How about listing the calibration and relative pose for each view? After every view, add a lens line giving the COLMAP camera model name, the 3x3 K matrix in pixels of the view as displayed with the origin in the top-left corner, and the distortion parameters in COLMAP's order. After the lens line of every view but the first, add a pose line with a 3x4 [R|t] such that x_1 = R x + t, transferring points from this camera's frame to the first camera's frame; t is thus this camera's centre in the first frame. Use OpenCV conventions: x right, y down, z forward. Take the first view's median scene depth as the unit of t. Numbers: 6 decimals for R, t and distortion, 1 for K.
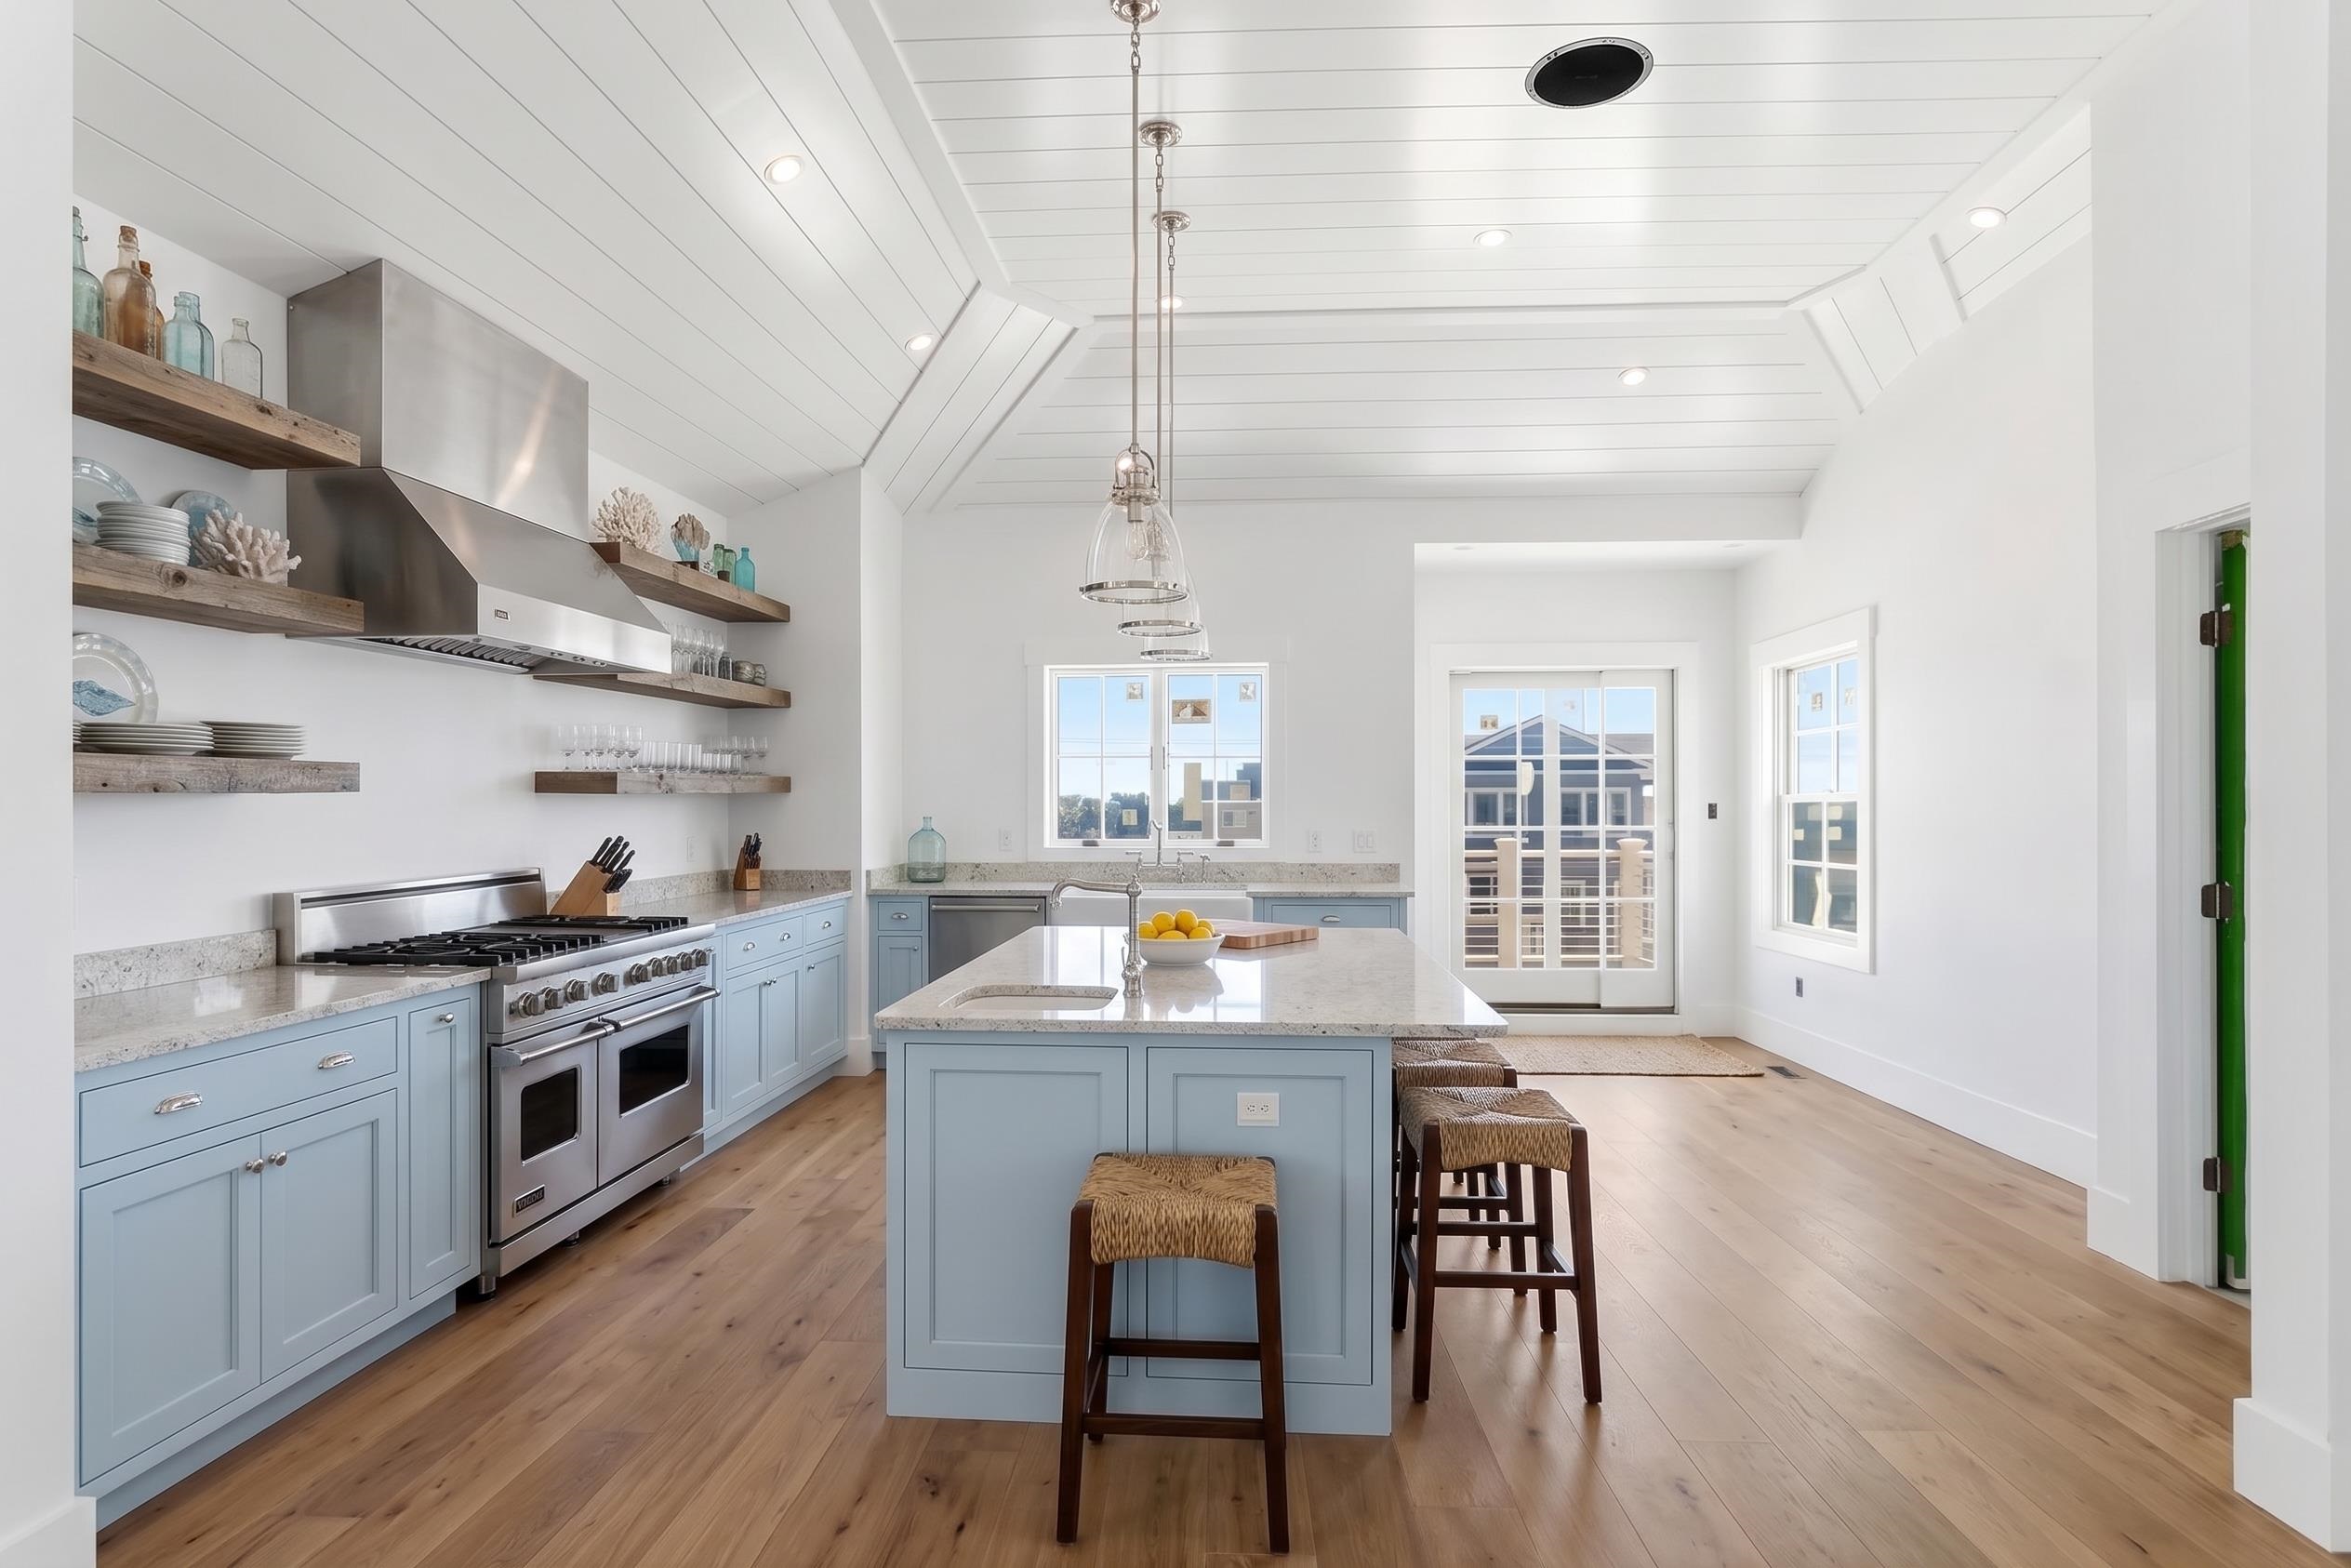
lens RADIAL K [[979.0, 0, 1181.3], [0, 979.0, 796.4], [0, 0, 1]] dist [-0.000436, -0.000121]
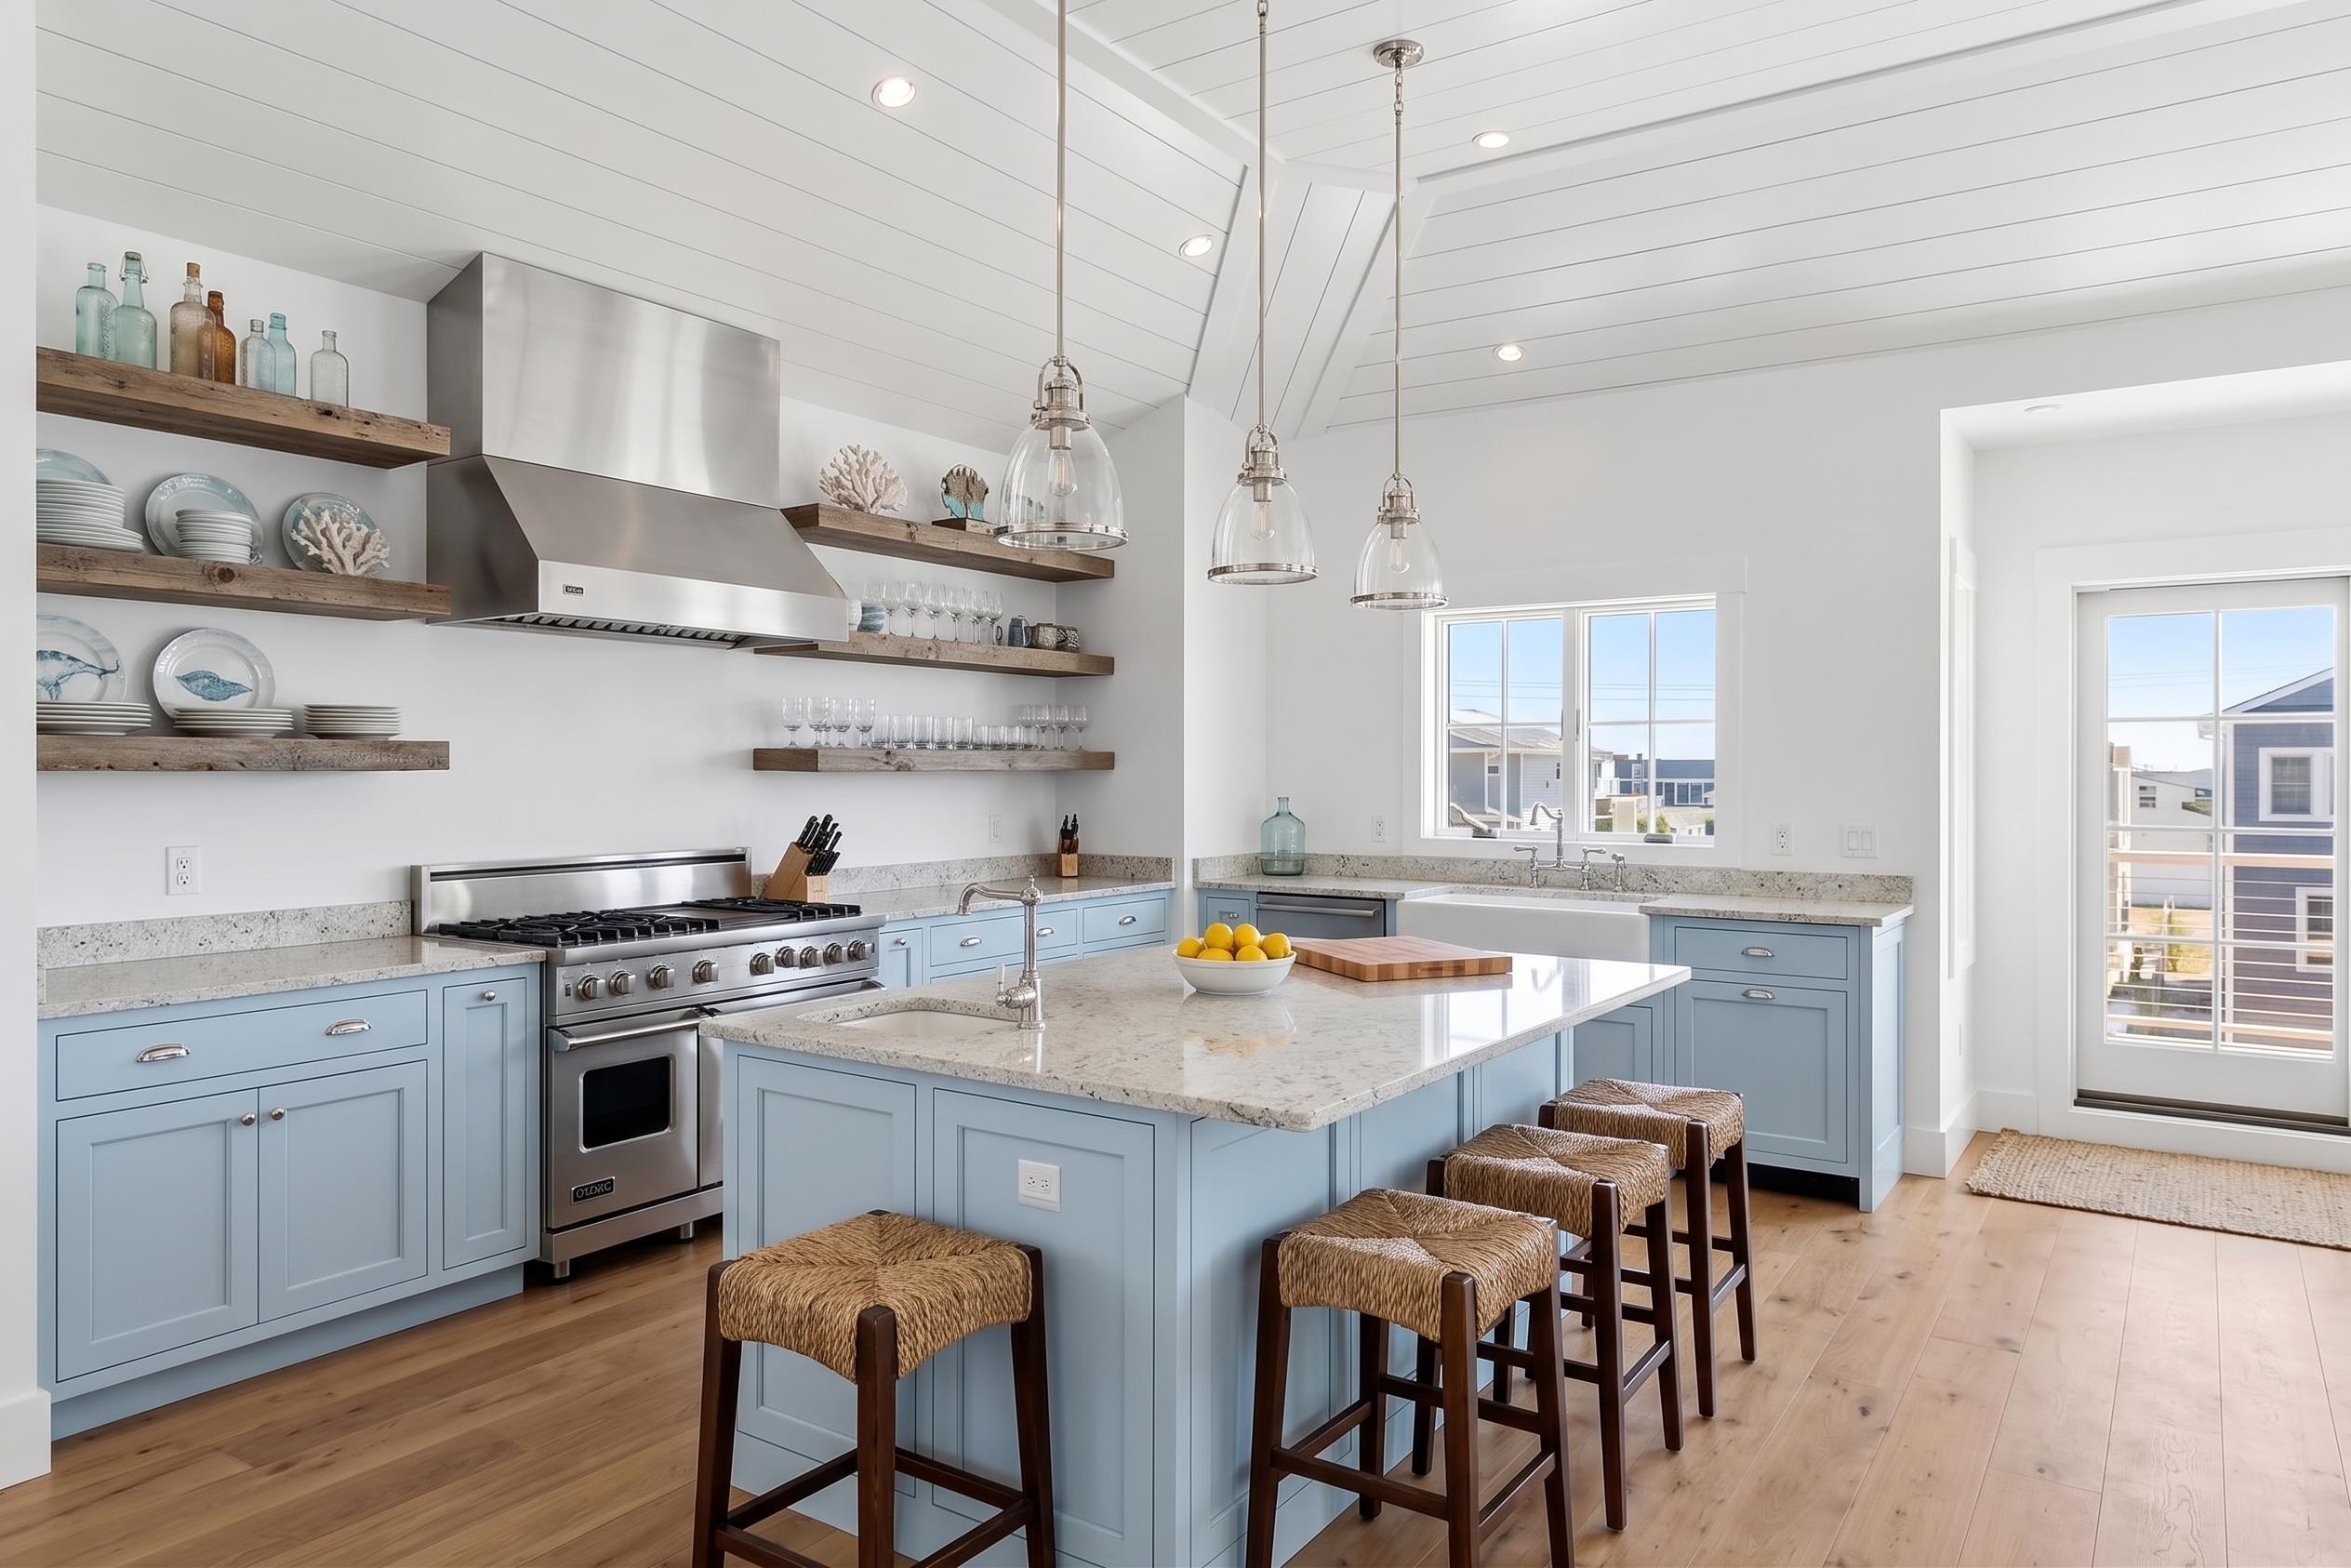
lens RADIAL K [[1189.3, 0, 1181.2], [0, 1189.3, 760.8], [0, 0, 1]] dist [0.028690, -0.030952]
pose [[0.929254, -0.003570, -0.369423, 0.321934], [-0.000680, 0.999935, -0.011373, -0.000059], [0.369440, 0.010819, 0.929192, 0.105311]]
